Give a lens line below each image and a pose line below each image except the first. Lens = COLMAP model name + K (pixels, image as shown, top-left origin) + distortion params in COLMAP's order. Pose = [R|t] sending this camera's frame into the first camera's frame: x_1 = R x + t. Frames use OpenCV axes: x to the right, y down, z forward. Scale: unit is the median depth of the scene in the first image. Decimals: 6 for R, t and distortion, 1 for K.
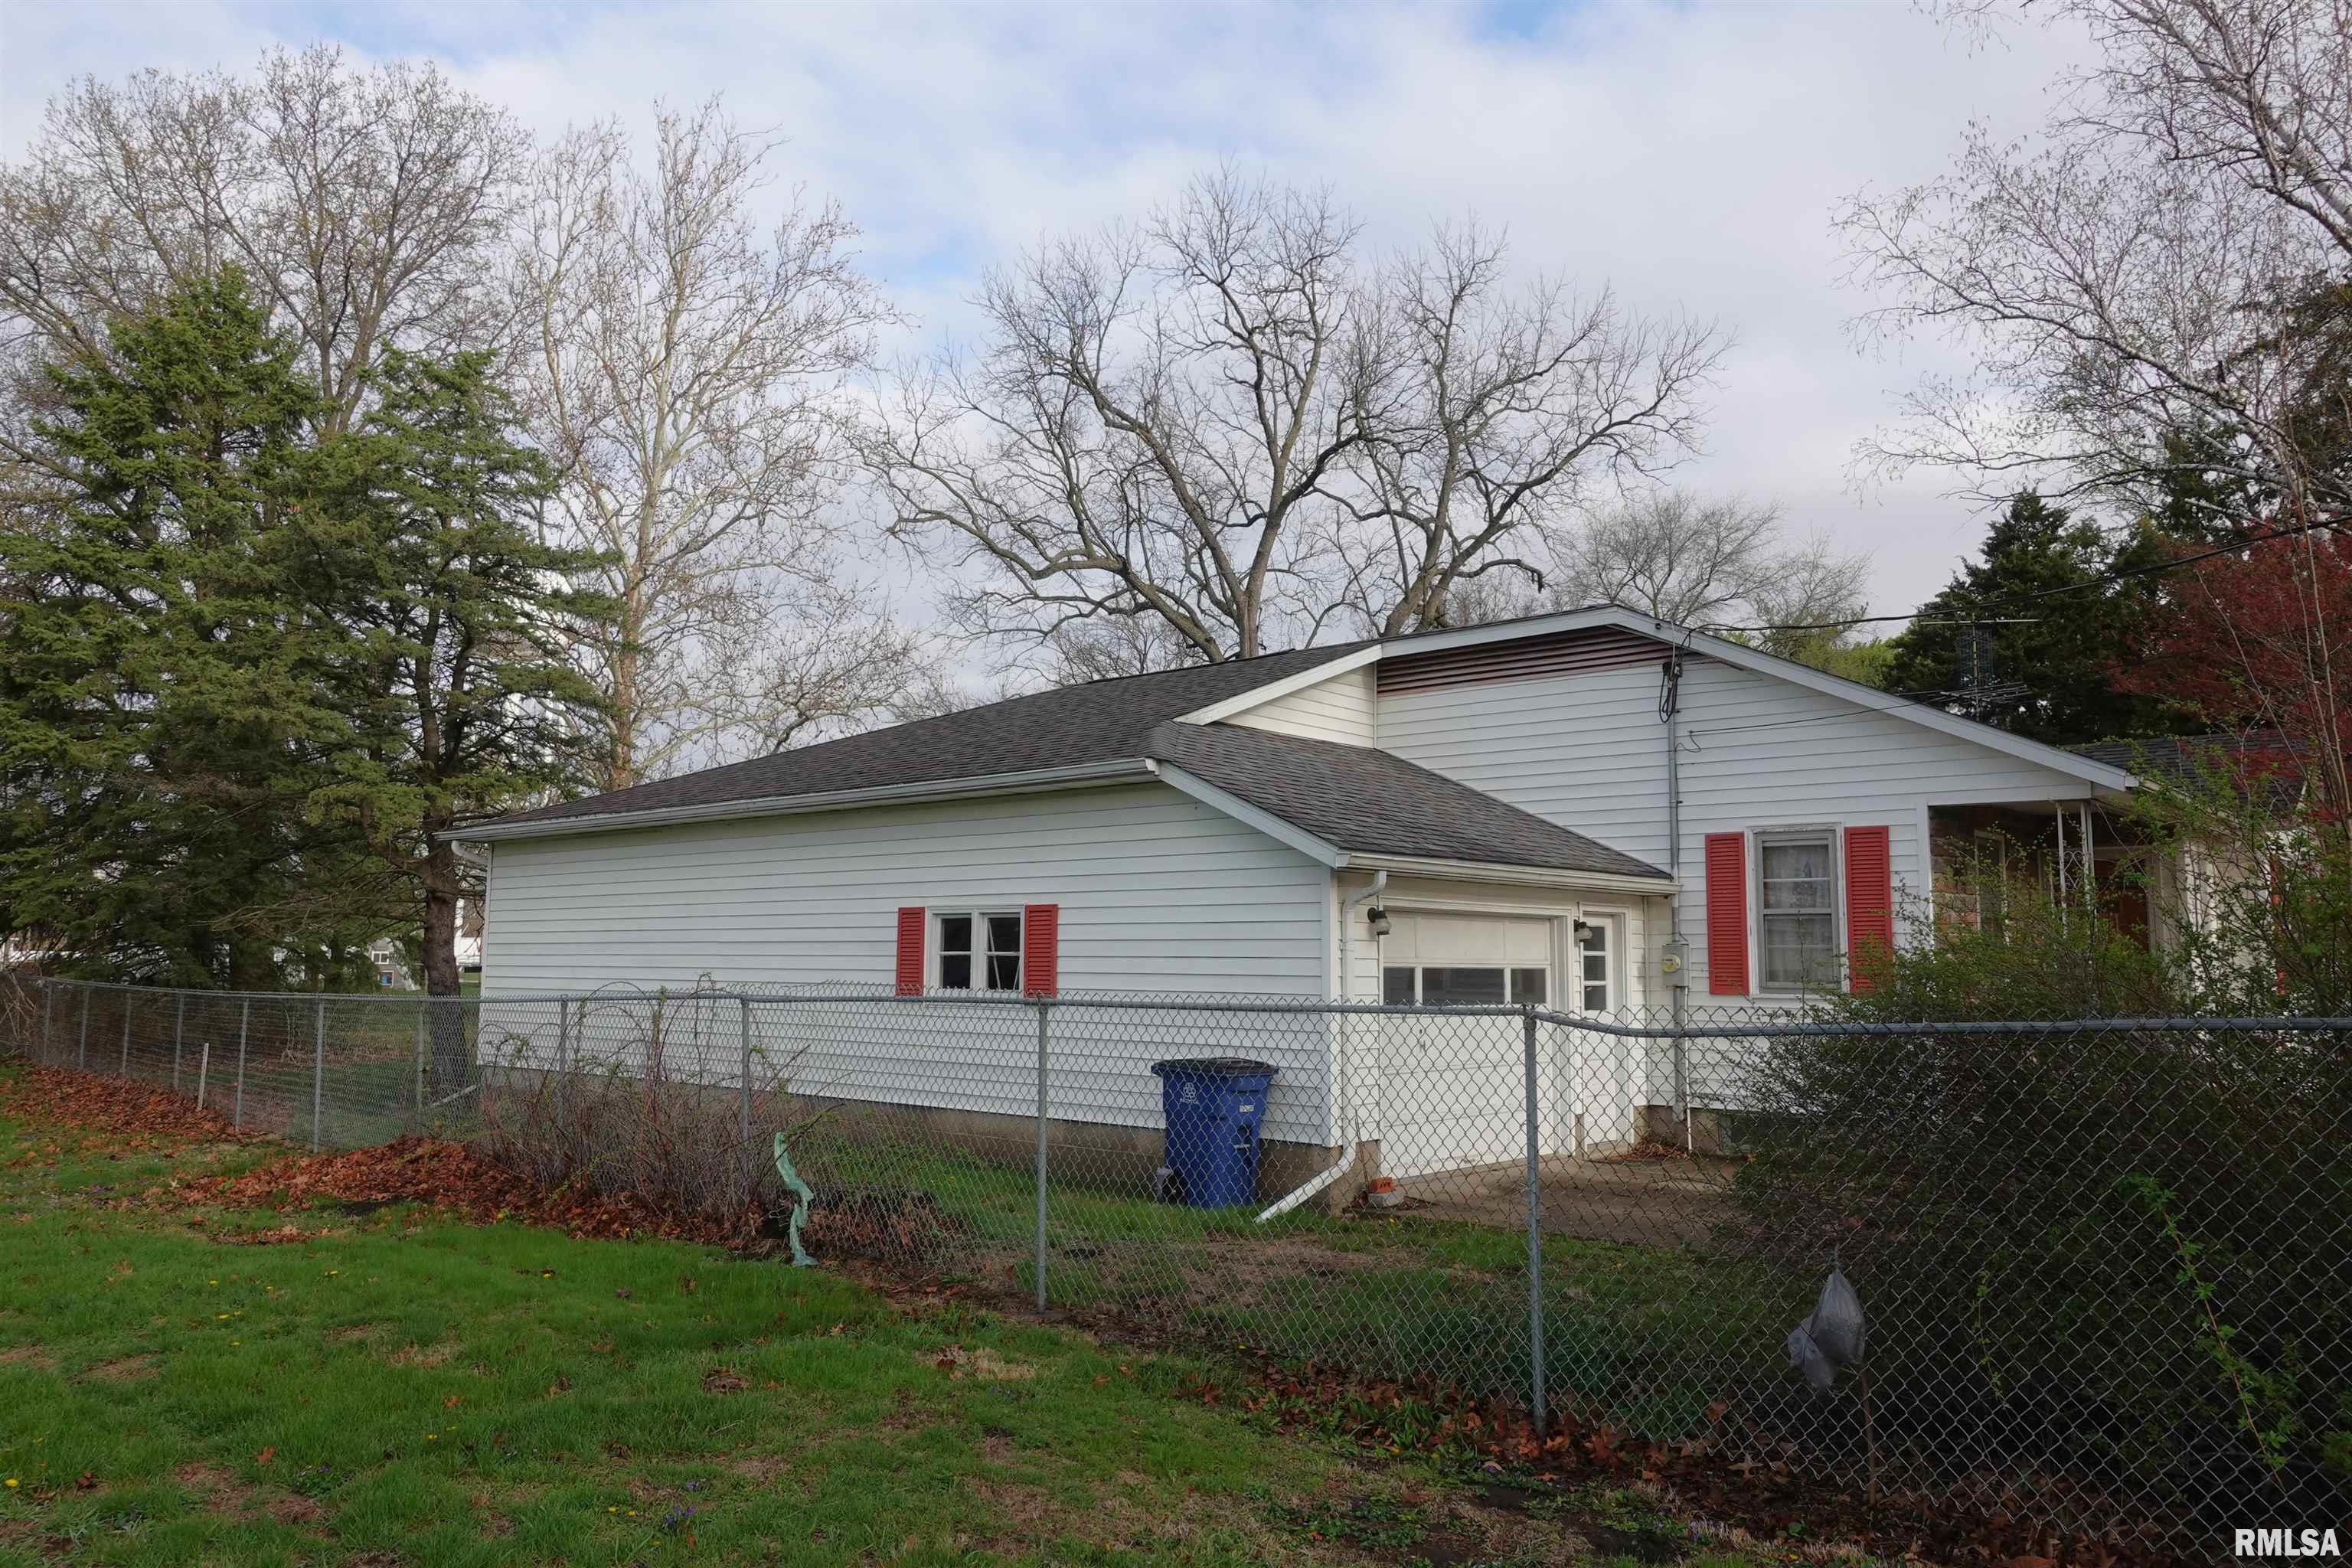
lens RADIAL K [[1618.9, 0, 1167.5], [0, 1618.9, 777.2], [0, 0, 1]] dist [-0.001462, -0.001236]
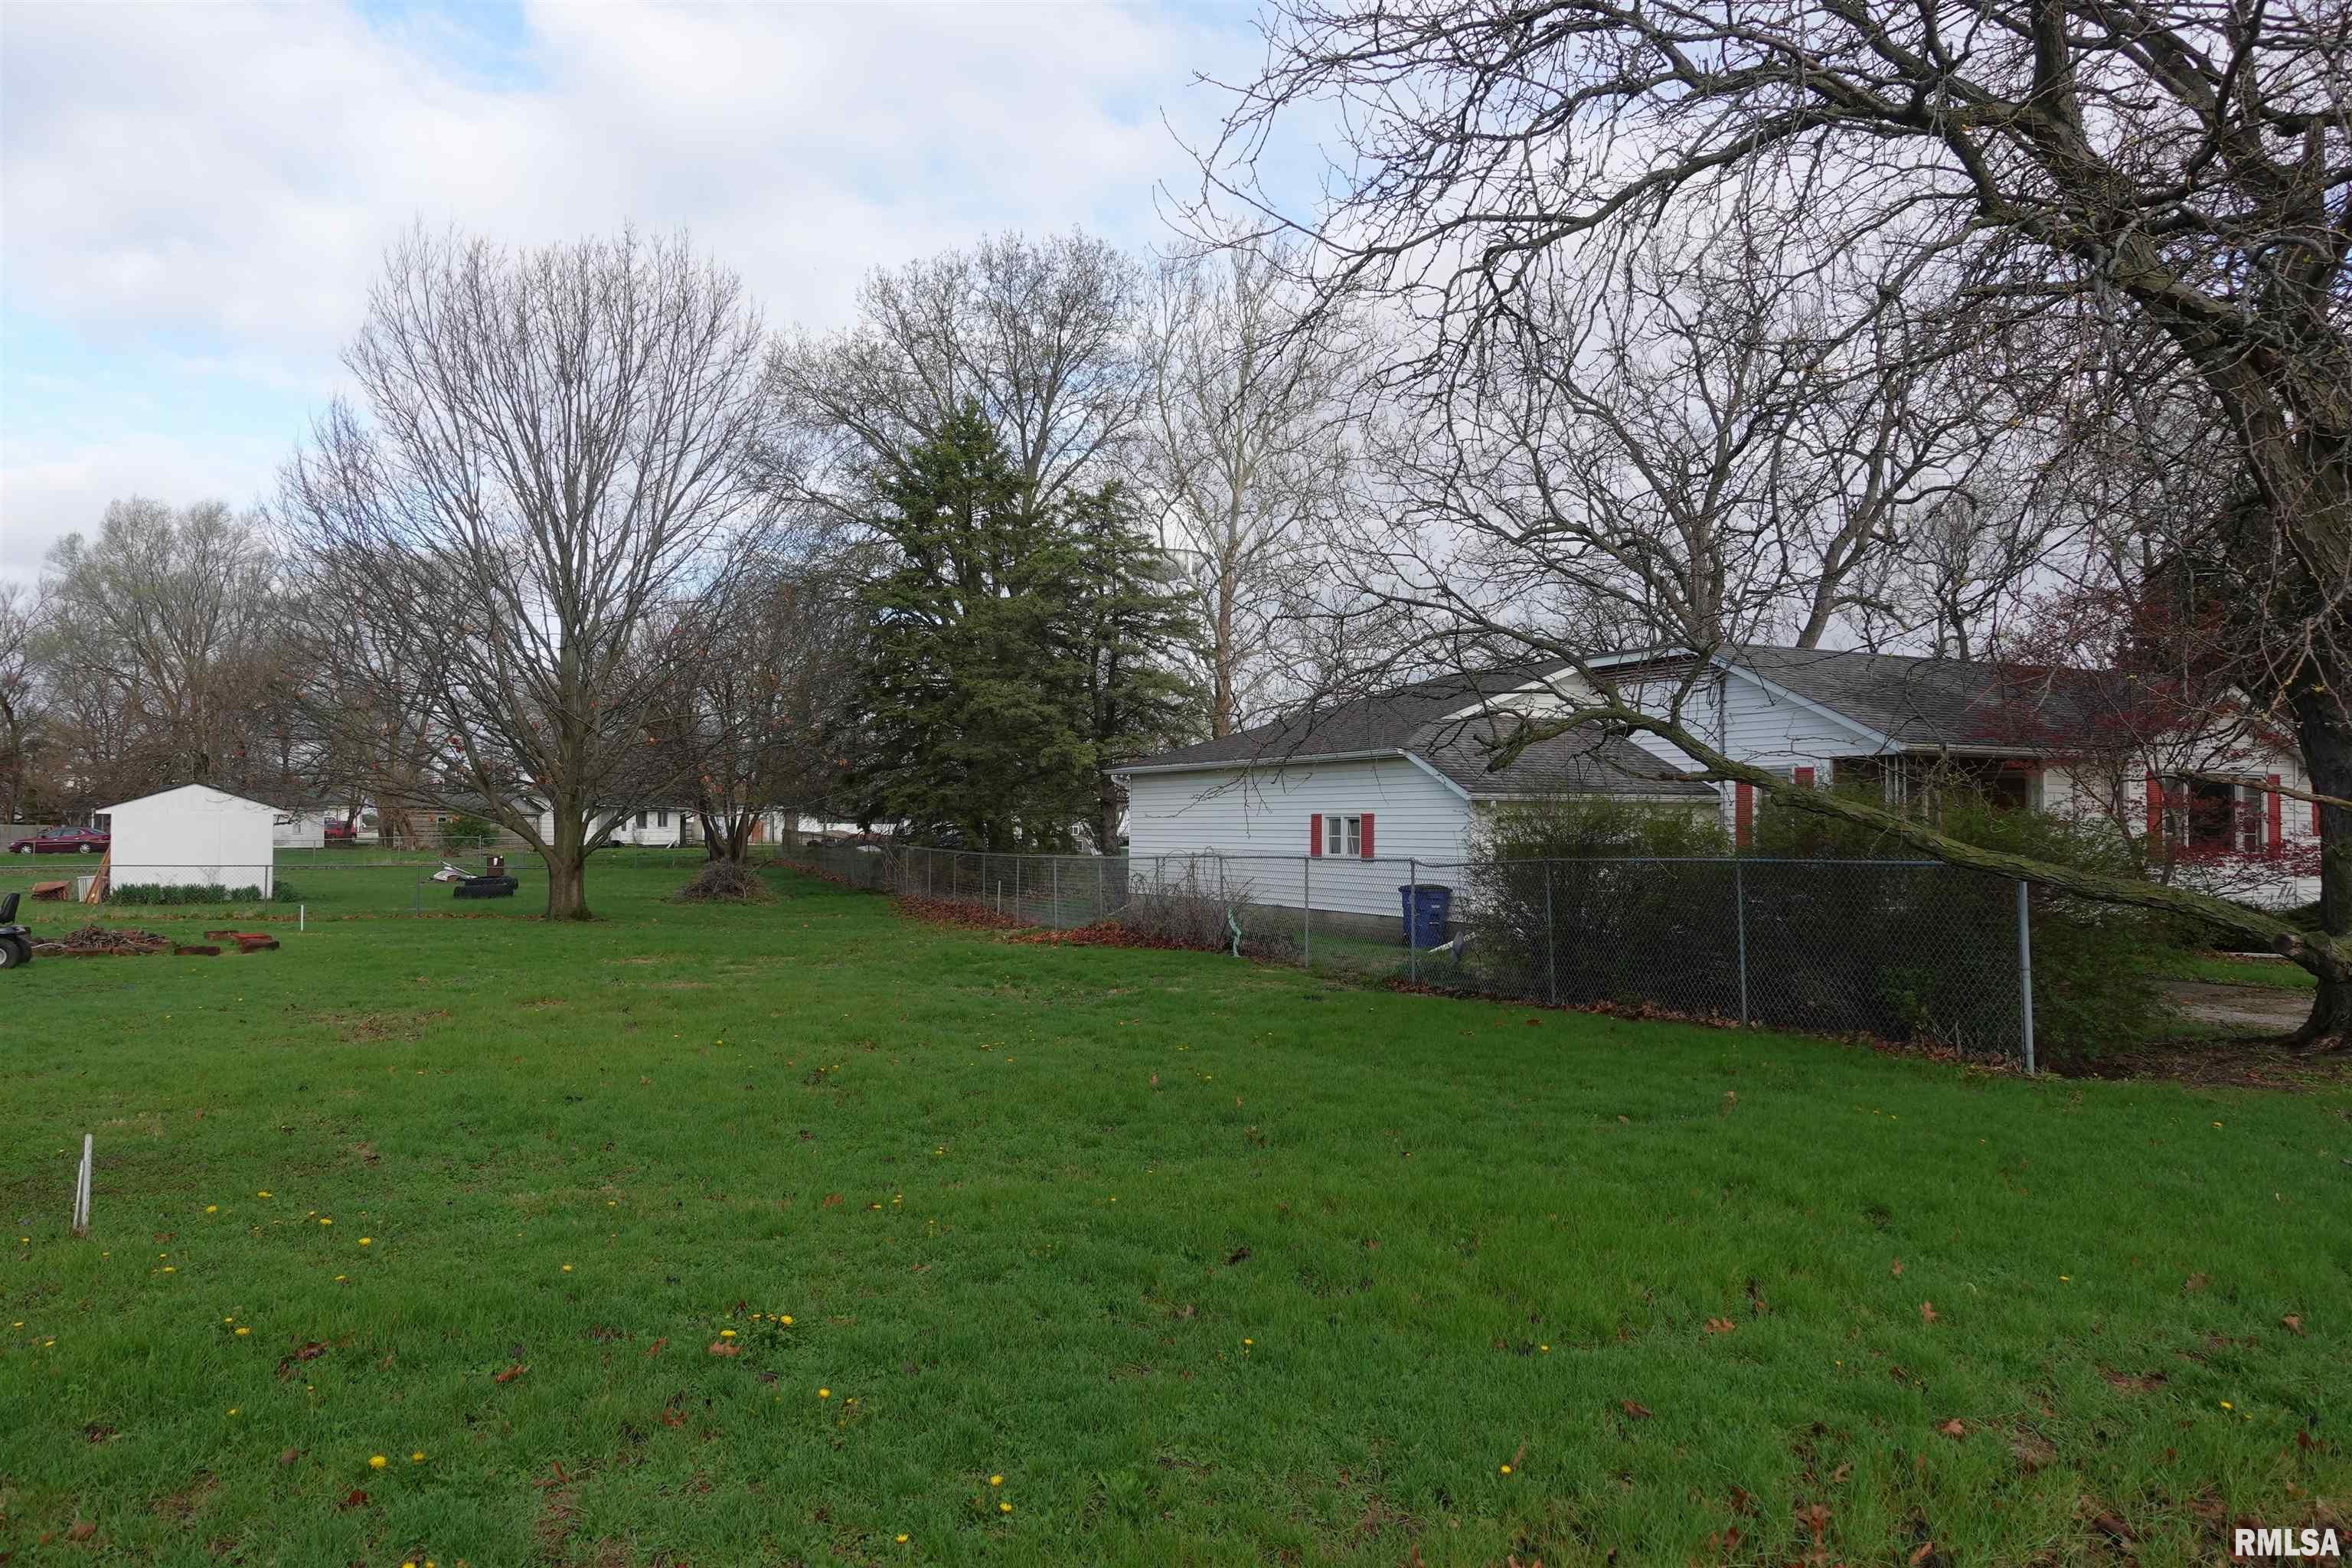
lens RADIAL K [[1618.9, 0, 1167.5], [0, 1618.9, 777.2], [0, 0, 1]] dist [-0.001462, -0.001236]
pose [[0.924485, -0.014805, -0.380930, 0.304186], [0.045863, 0.996307, 0.072583, -0.083098], [0.378449, -0.084572, 0.921750, -0.644488]]
